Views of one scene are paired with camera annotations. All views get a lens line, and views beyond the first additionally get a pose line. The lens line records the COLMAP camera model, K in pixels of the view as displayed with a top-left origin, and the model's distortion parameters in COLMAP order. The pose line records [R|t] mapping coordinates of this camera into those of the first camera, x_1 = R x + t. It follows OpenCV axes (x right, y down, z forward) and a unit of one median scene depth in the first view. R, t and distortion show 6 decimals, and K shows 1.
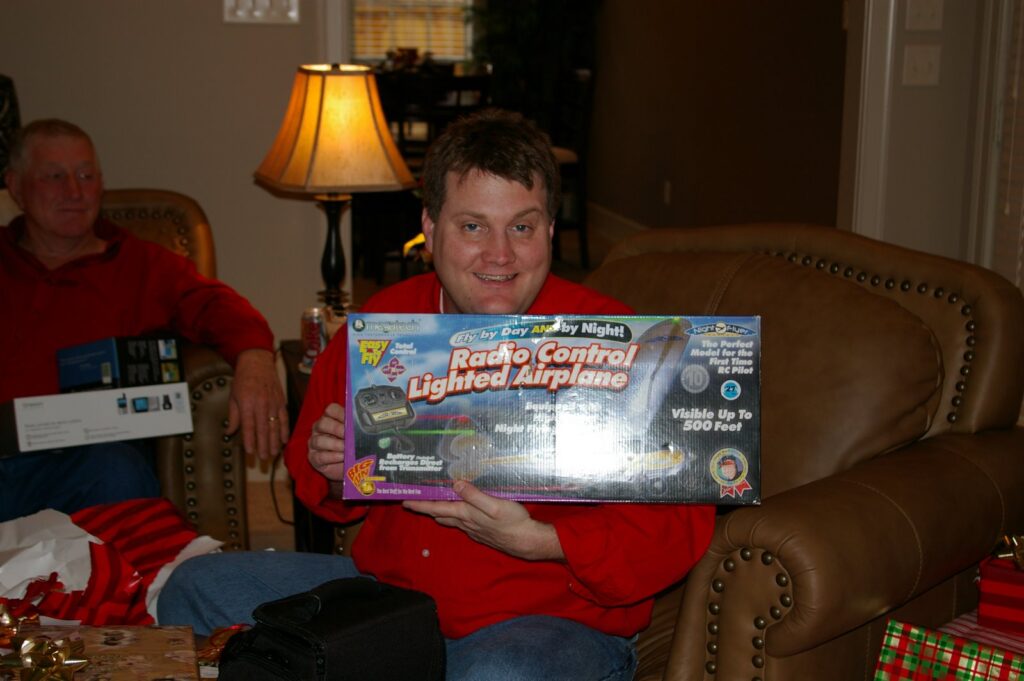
lens RADIAL K [[1604.4, 0, 508.0], [0, 1604.4, 338.3], [0, 0, 1]] dist [0.024673, 0.000000]
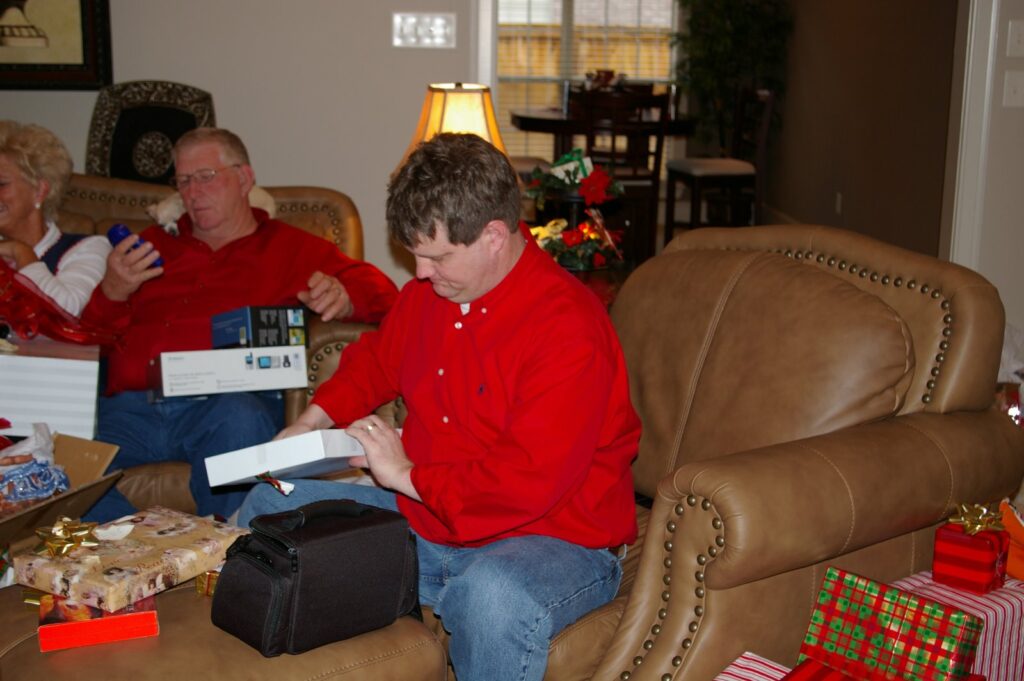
lens RADIAL K [[1447.5, 0, 504.3], [0, 1447.5, 347.4], [0, 0, 1]] dist [0.027415, 0.000000]
pose [[0.984756, 0.038023, -0.169734, 0.135021], [-0.036291, 0.999253, 0.013295, 0.009003], [0.170113, -0.006932, 0.985400, -0.050443]]
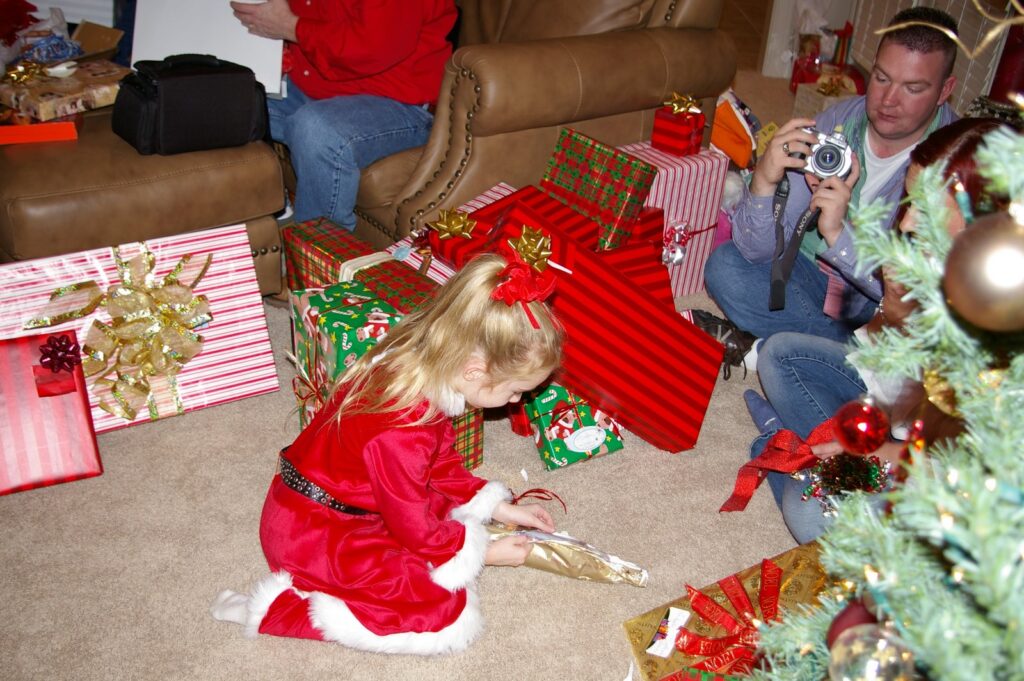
lens RADIAL K [[1021.8, 0, 506.5], [0, 1021.8, 345.6], [0, 0, 1]] dist [-0.059911, 0.000000]
pose [[0.972045, 0.152127, -0.178847, 0.302706], [-0.088356, 0.942724, 0.321659, 0.040797], [0.217536, -0.296865, 0.929811, -0.042845]]
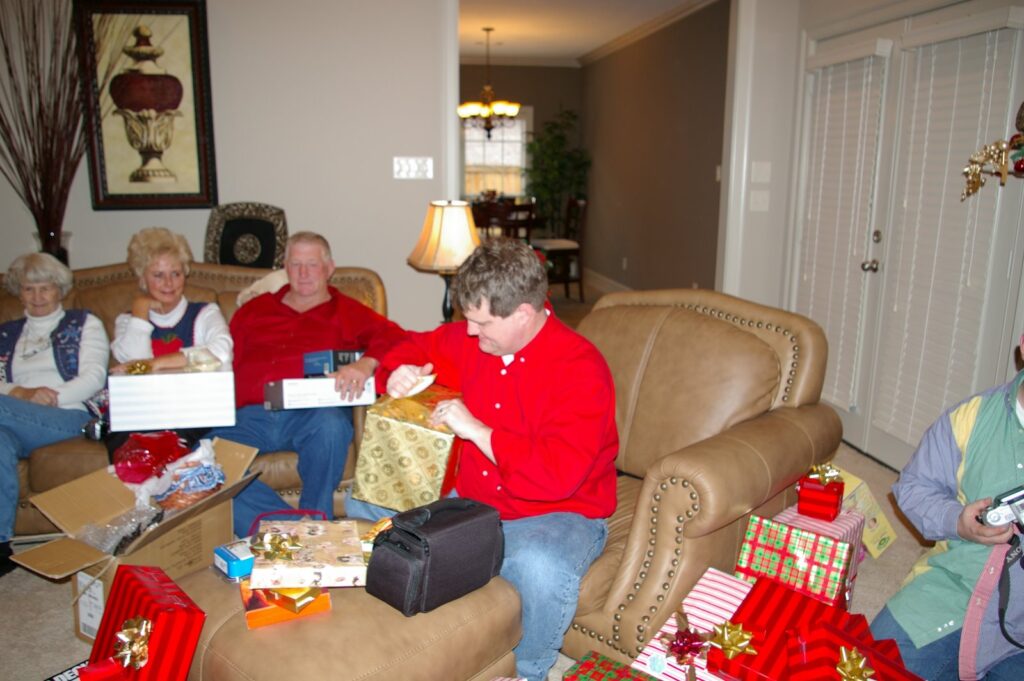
lens RADIAL K [[797.0, 0, 516.6], [0, 797.0, 346.6], [0, 0, 1]] dist [-0.068091, 0.019391]
pose [[0.999423, 0.003681, -0.033757, 0.003281], [-0.003067, 0.999829, 0.018232, -0.021339], [0.033818, -0.018118, 0.999264, 0.085594]]
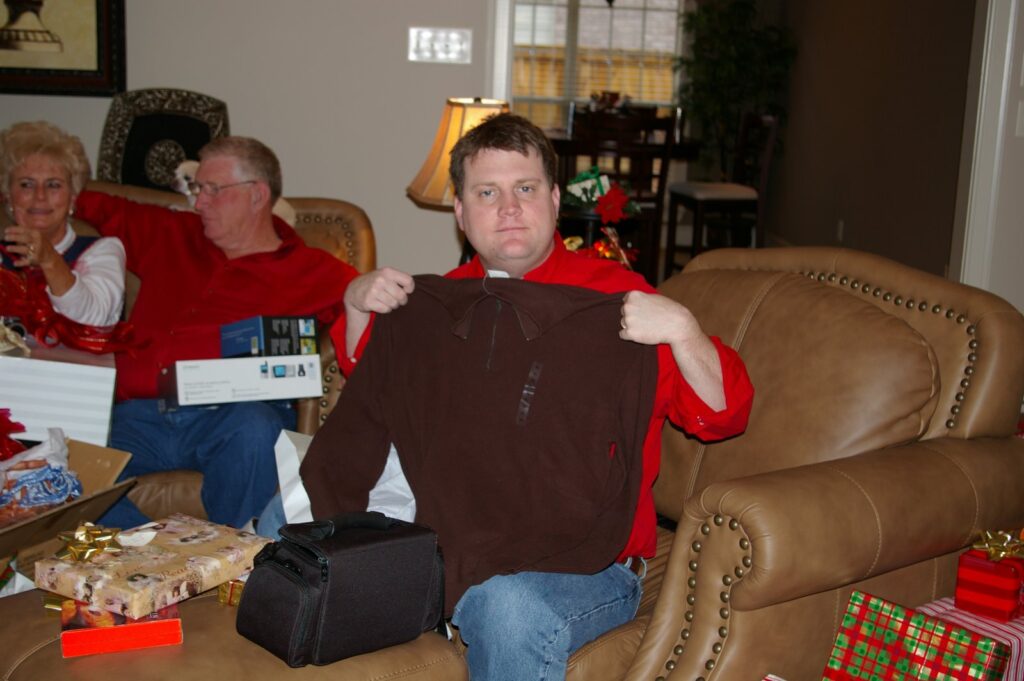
lens RADIAL K [[1447.5, 0, 505.0], [0, 1447.5, 351.5], [0, 0, 1]] dist [0.027415, 0.000000]
pose [[0.985032, 0.059423, -0.161802, 0.113188], [-0.060036, 0.998196, 0.001103, 0.014110], [0.161576, 0.008627, 0.986823, -0.047891]]
